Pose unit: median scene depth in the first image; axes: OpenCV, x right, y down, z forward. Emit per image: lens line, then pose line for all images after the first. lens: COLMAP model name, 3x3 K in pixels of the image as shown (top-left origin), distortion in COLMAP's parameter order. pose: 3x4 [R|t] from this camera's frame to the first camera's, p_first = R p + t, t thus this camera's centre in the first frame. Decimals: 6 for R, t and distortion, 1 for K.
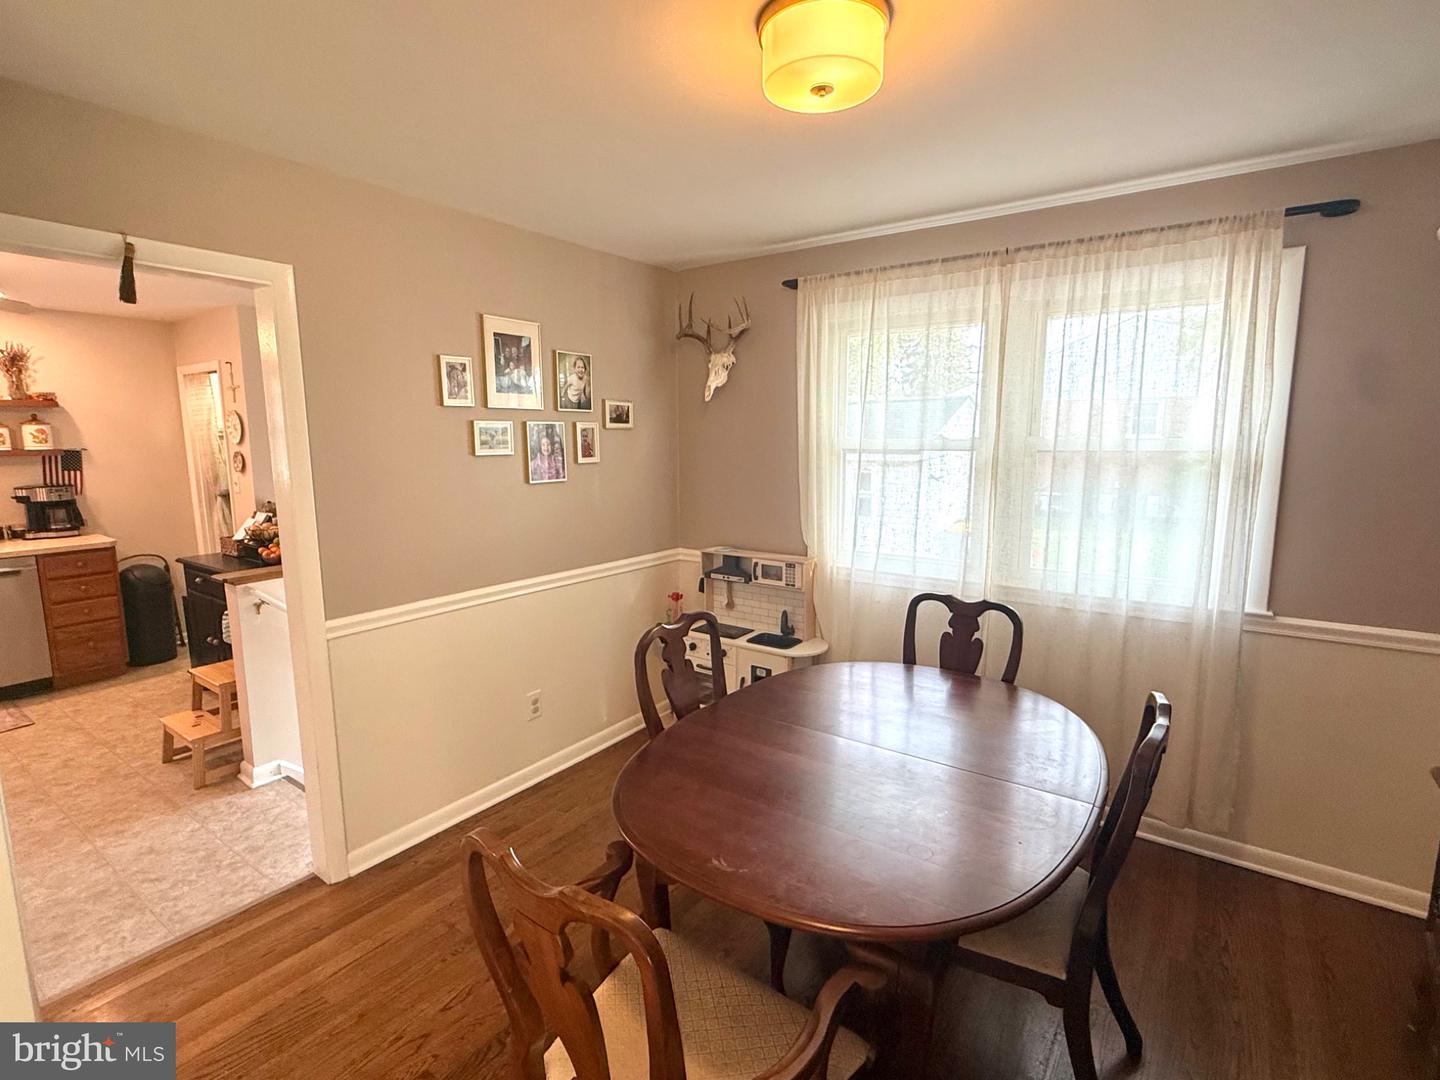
lens RADIAL K [[701.9, 0, 717.1], [0, 701.9, 537.8], [0, 0, 1]] dist [0.001747, 0.000178]
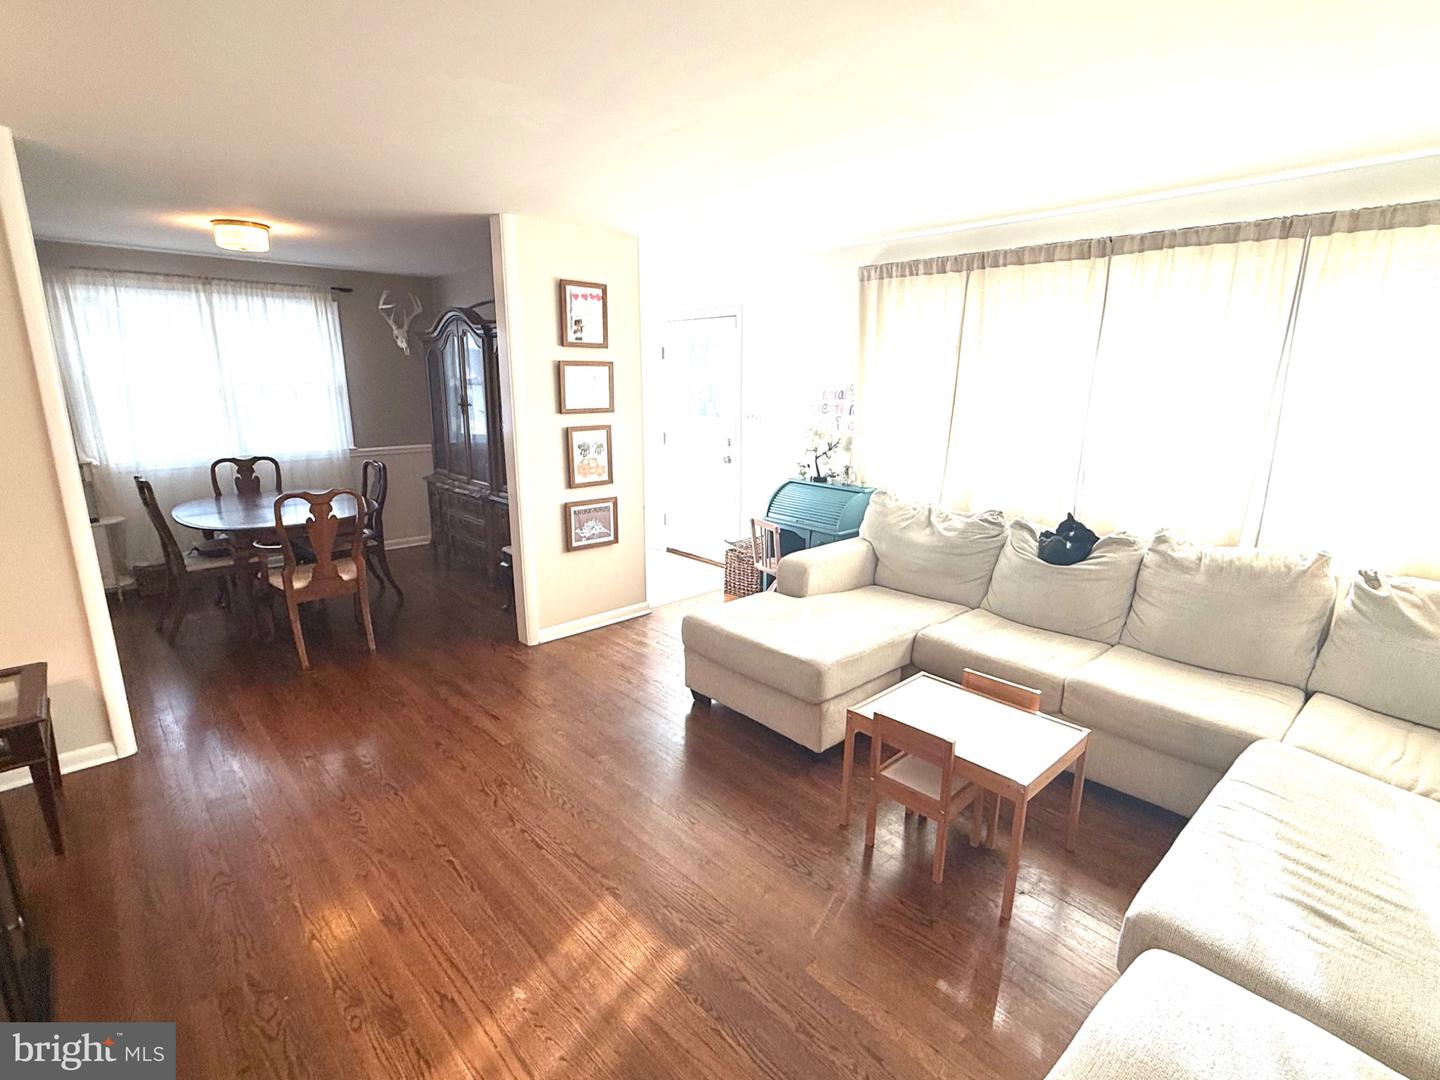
lens RADIAL K [[701.9, 0, 717.1], [0, 701.9, 537.8], [0, 0, 1]] dist [0.001747, 0.000178]
pose [[0.206248, -0.213012, 0.955033, -1.837308], [0.136255, 0.972761, 0.187540, 0.160033], [-0.968967, 0.091448, 0.229654, -1.039014]]
